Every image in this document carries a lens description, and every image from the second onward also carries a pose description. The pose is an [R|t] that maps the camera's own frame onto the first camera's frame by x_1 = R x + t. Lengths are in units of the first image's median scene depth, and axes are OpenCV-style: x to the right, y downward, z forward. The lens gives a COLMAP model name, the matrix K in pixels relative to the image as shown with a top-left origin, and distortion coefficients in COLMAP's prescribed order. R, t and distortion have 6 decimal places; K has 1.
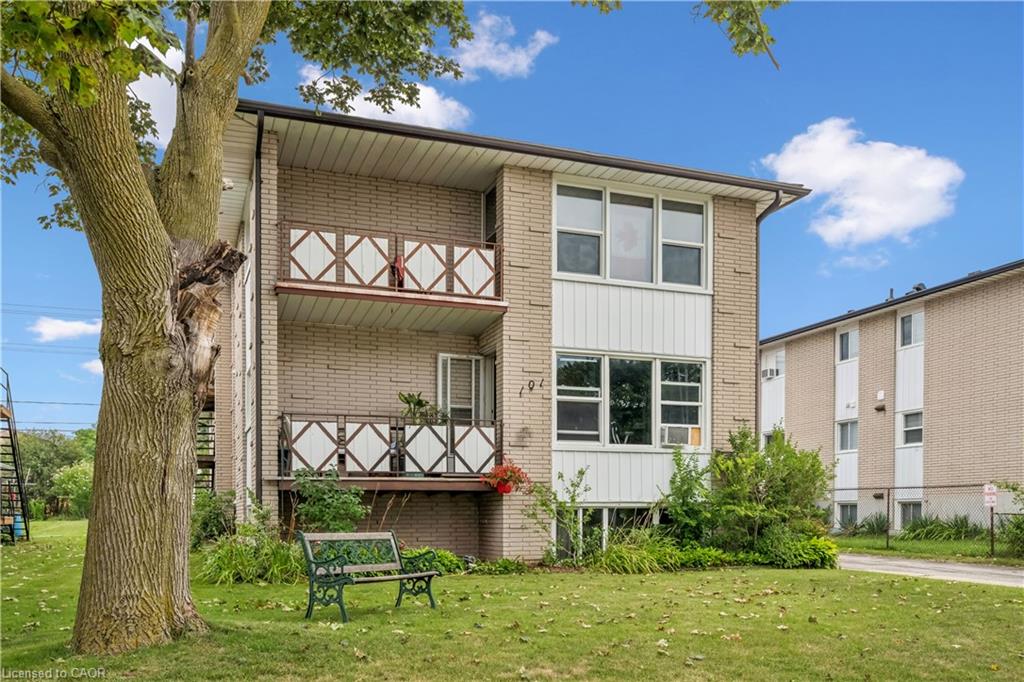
lens RADIAL K [[894.9, 0, 512.7], [0, 894.9, 405.6], [0, 0, 1]] dist [0.003997, 0.000175]
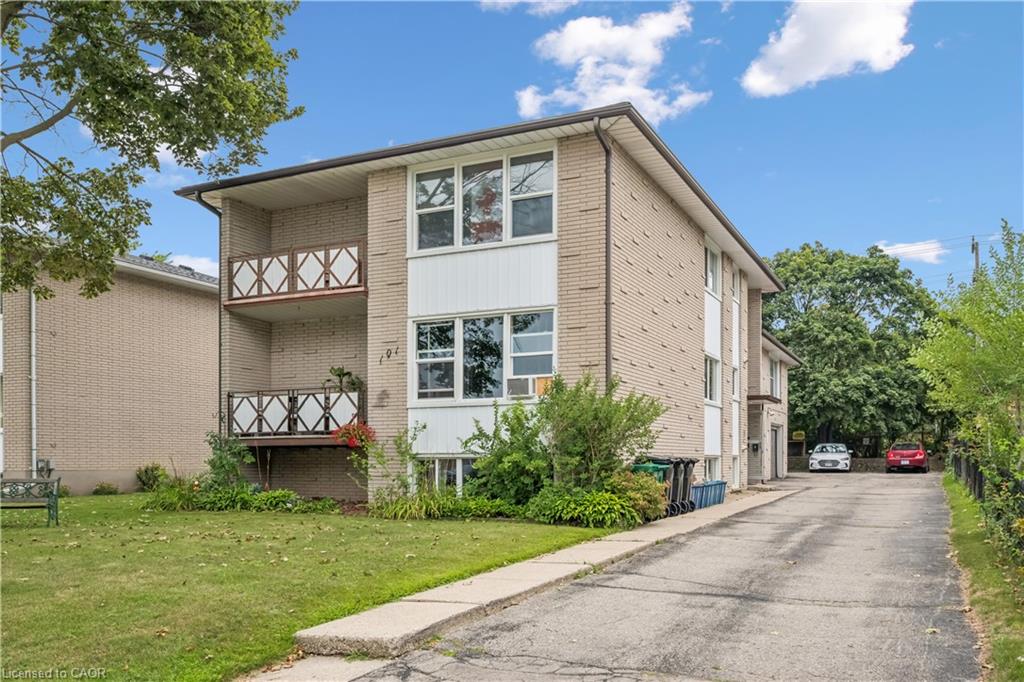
lens RADIAL K [[828.1, 0, 512.0], [0, 828.1, 341.0], [0, 0, 1]] dist [-0.000387, -0.000460]
pose [[0.690712, -0.101713, -0.715941, 0.897294], [0.086878, 0.994559, -0.057479, 0.036746], [0.717892, -0.022498, 0.695791, 0.359440]]
